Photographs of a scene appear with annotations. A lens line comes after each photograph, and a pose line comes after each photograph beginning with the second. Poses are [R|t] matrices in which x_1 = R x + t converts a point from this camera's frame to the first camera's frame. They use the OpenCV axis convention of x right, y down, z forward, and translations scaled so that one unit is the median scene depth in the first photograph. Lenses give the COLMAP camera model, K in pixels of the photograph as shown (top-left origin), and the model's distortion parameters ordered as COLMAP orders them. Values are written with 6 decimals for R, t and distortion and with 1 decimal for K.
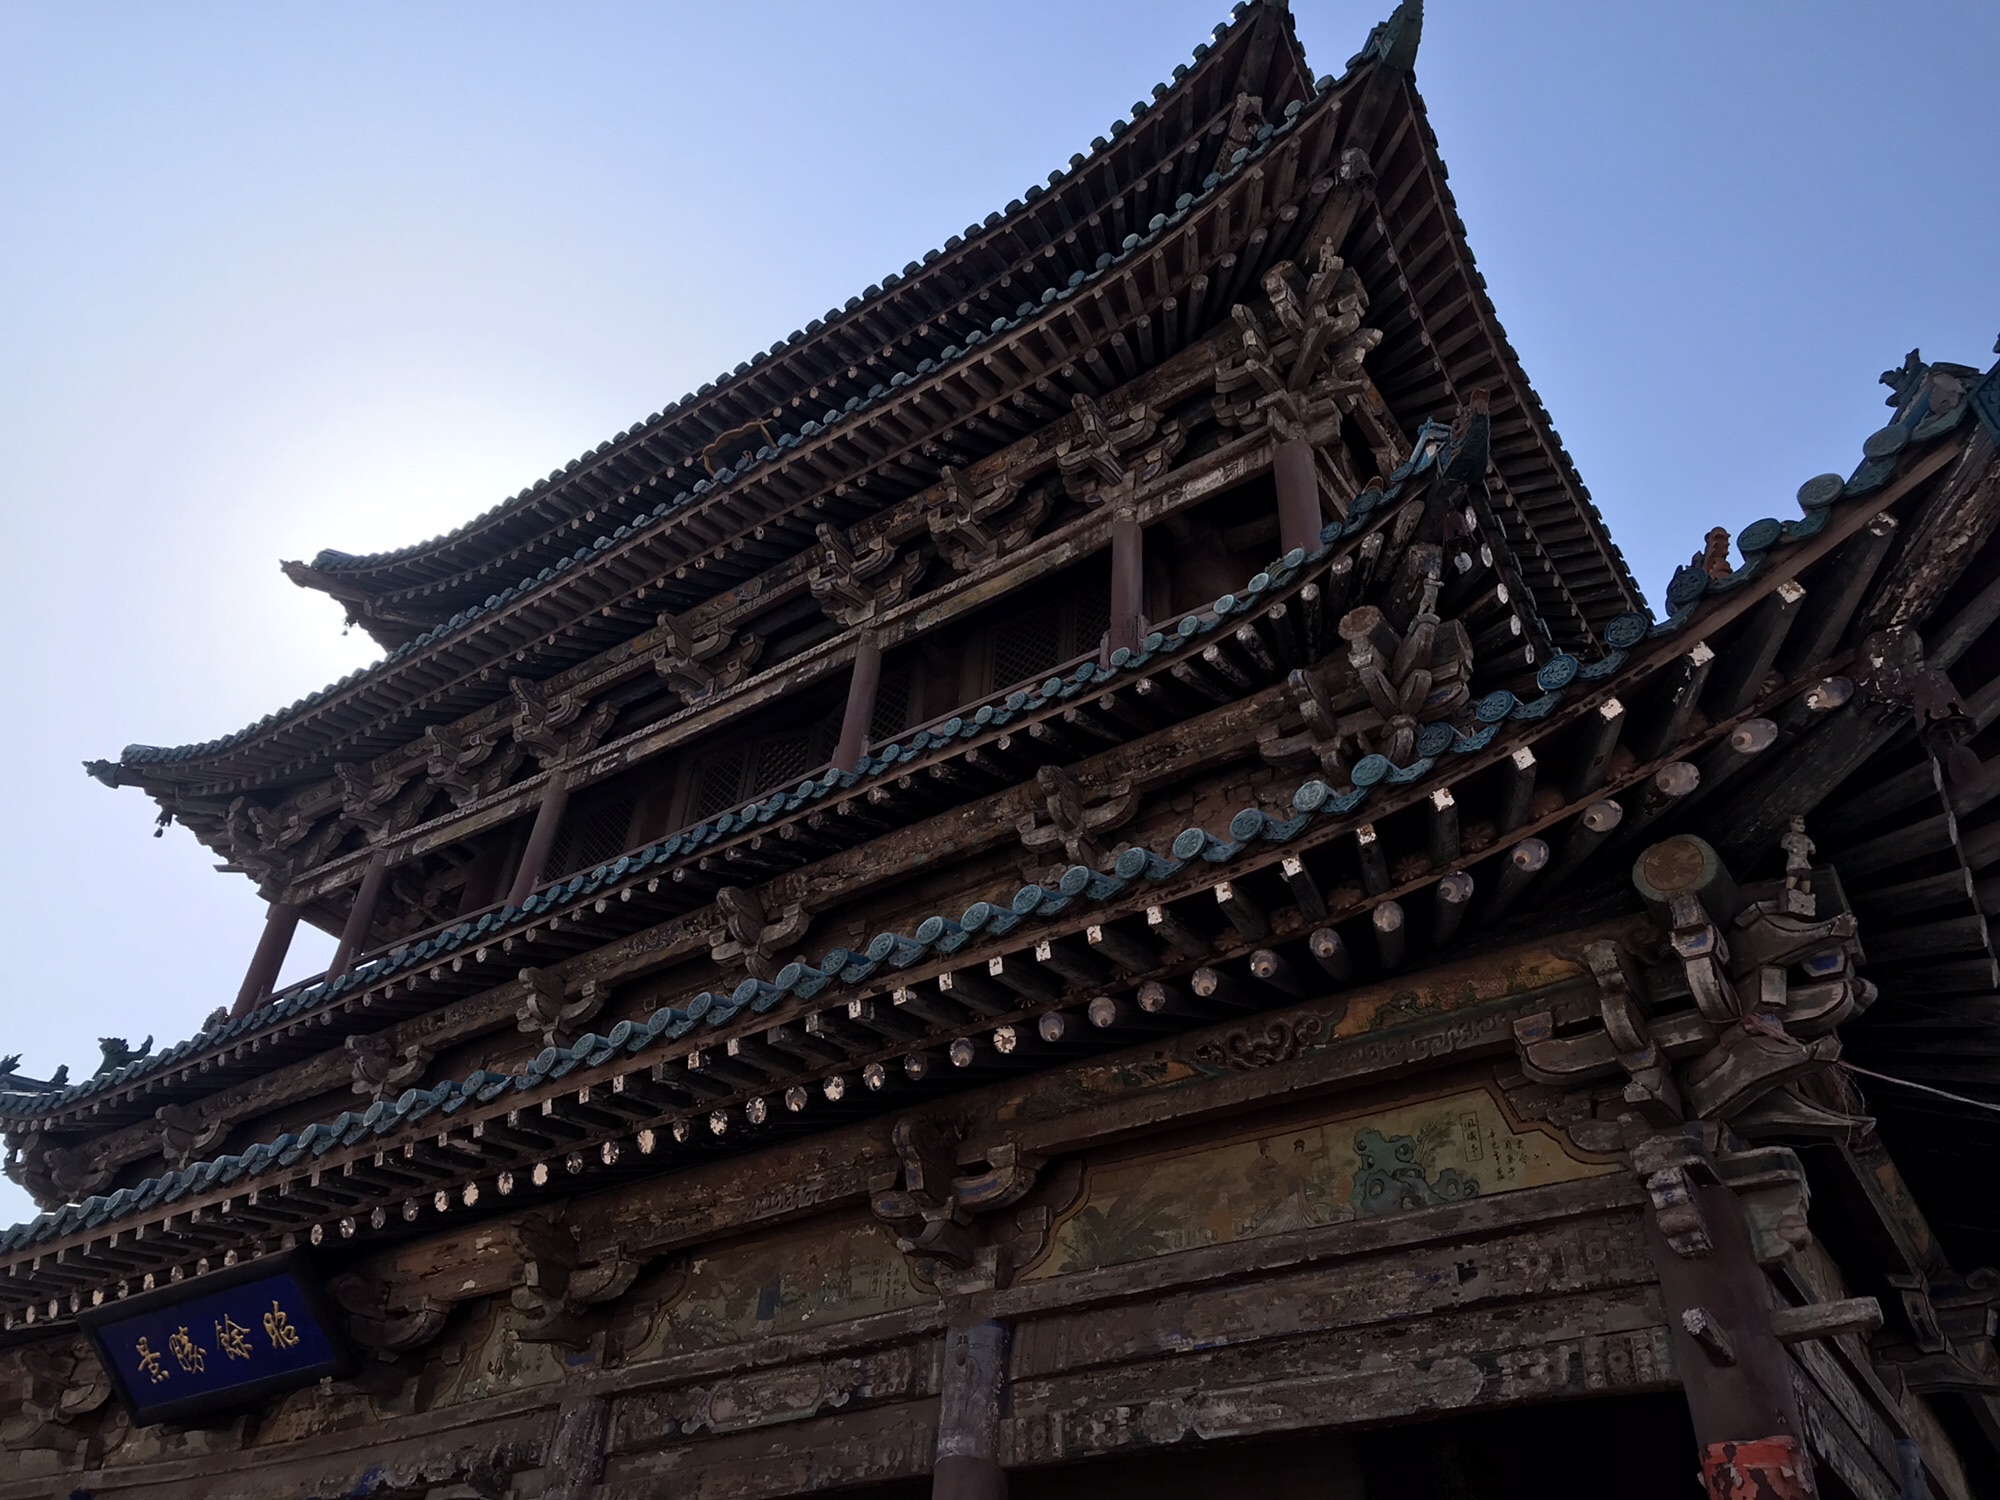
lens RADIAL K [[1630.2, 0, 1000.0], [0, 1630.2, 750.0], [0, 0, 1]] dist [0.010010, 0.007066]
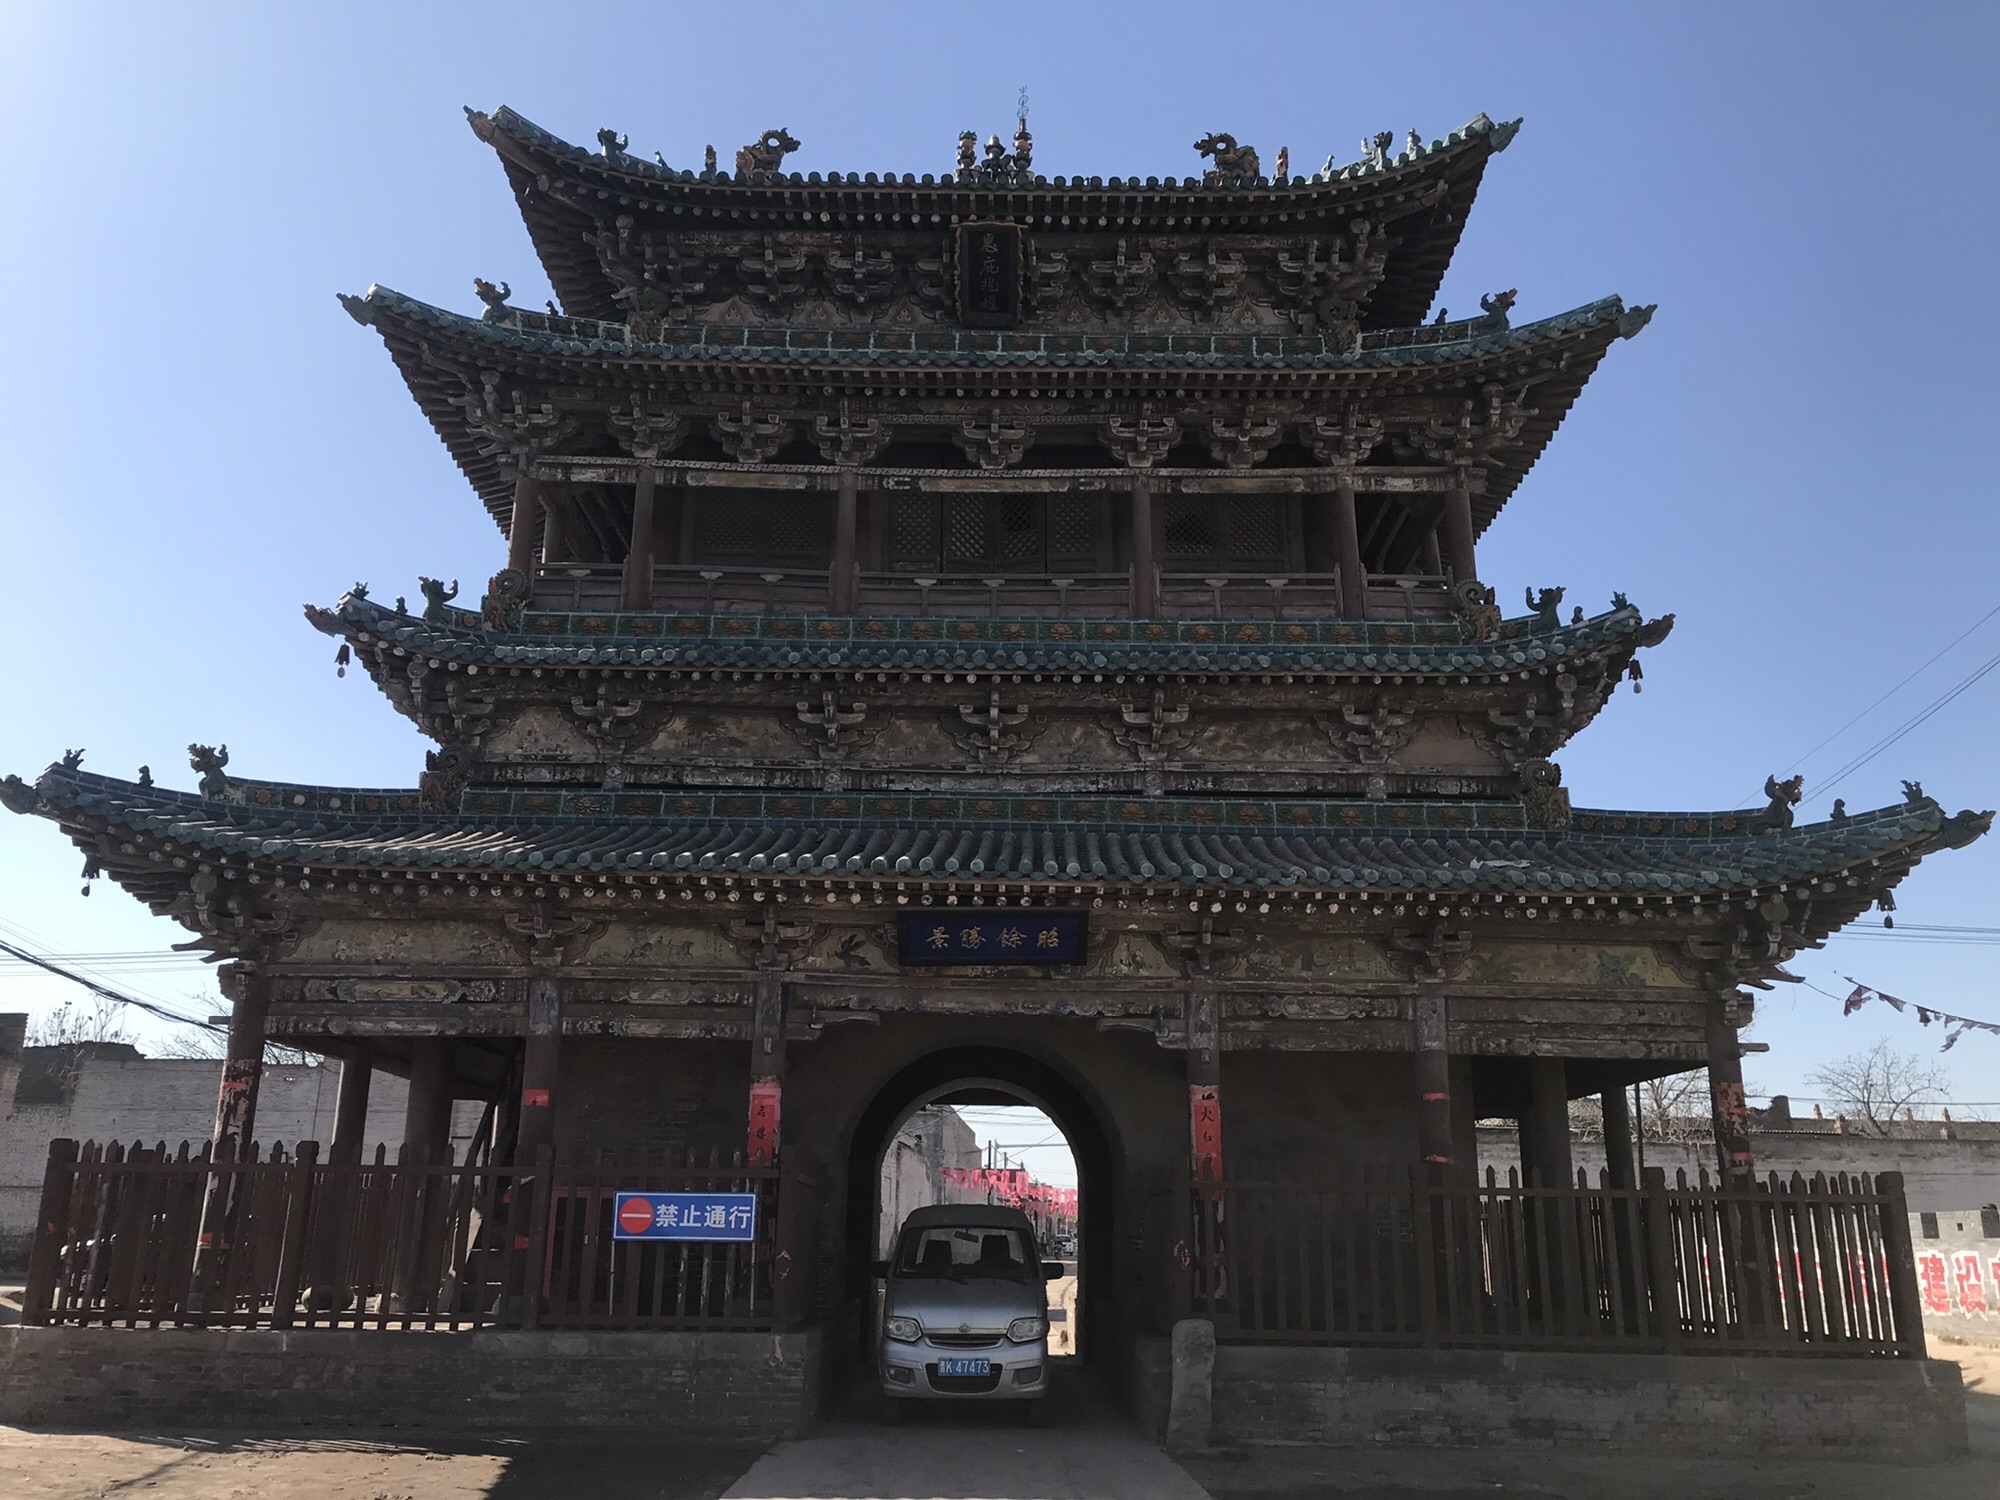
lens RADIAL K [[1630.2, 0, 1000.0], [0, 1630.2, 750.0], [0, 0, 1]] dist [0.010010, 0.007066]
pose [[0.834434, 0.137034, 0.533799, -1.872389], [-0.329737, 0.900235, 0.284341, -0.446420], [-0.441581, -0.413277, 0.796372, -0.483349]]
